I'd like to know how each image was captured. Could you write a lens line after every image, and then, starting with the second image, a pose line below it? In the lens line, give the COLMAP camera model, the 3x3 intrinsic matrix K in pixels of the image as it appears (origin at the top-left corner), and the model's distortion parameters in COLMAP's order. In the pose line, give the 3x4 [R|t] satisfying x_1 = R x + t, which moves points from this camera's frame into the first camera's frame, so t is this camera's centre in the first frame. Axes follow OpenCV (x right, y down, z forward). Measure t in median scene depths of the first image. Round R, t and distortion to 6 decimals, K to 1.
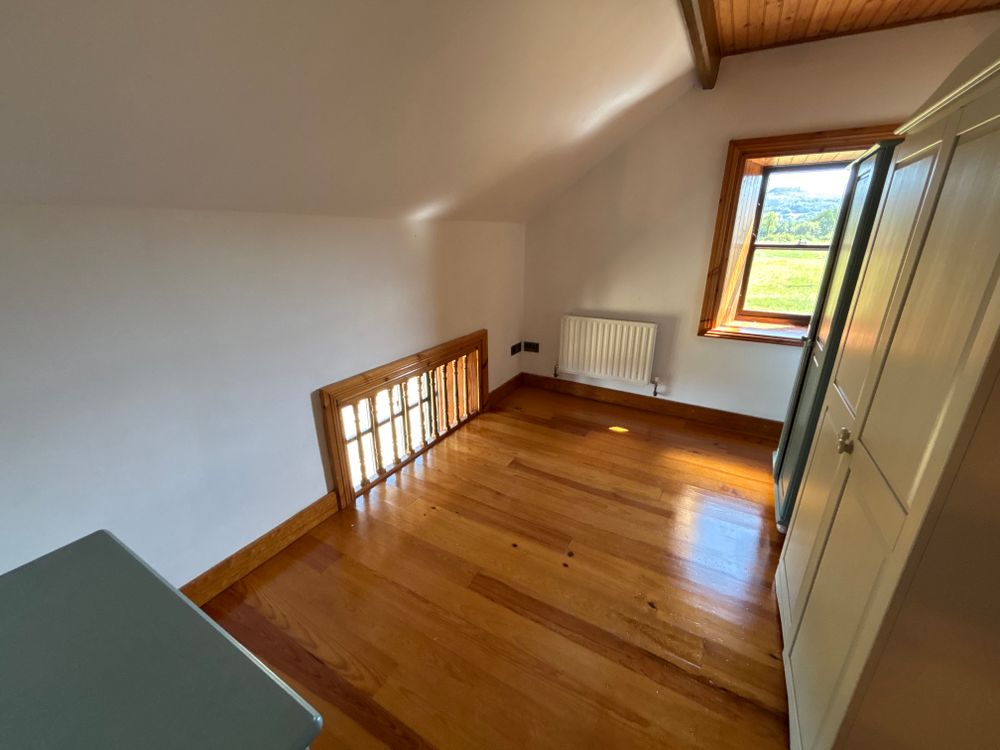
lens RADIAL K [[405.6, 0, 496.4], [0, 405.6, 373.8], [0, 0, 1]] dist [0.009504, -0.000601]
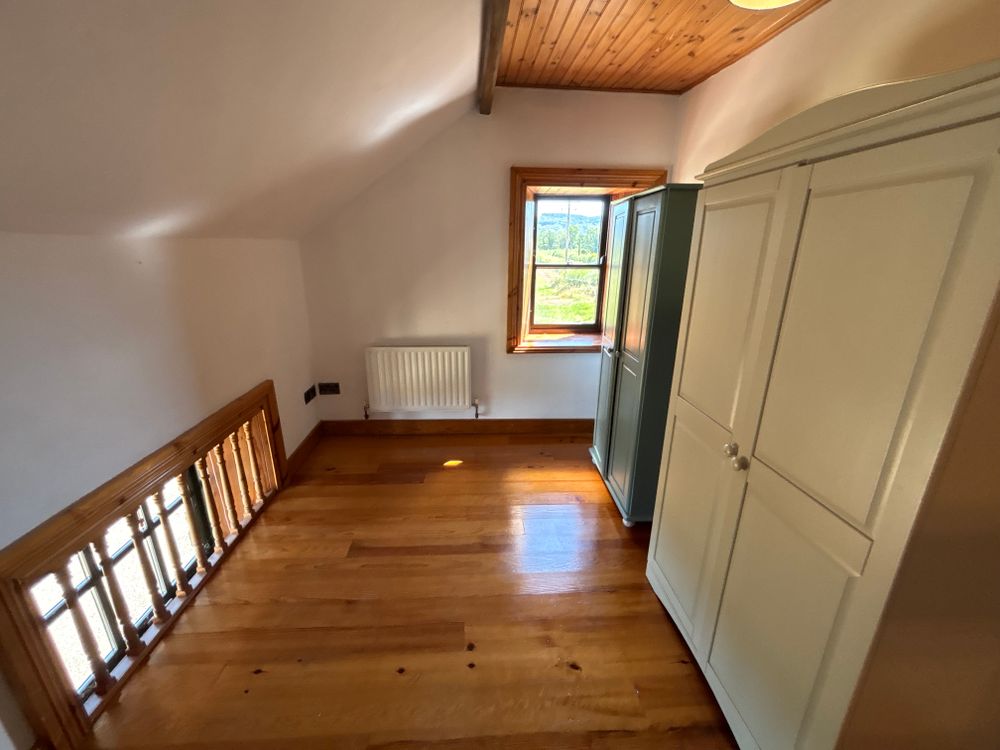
lens RADIAL K [[407.6, 0, 497.0], [0, 407.6, 373.0], [0, 0, 1]] dist [-0.000053, 0.000473]
pose [[0.832969, -0.158092, 0.530255, -0.080096], [0.172791, 0.984709, 0.022150, -0.072411], [-0.525648, 0.073173, 0.847549, 0.151652]]
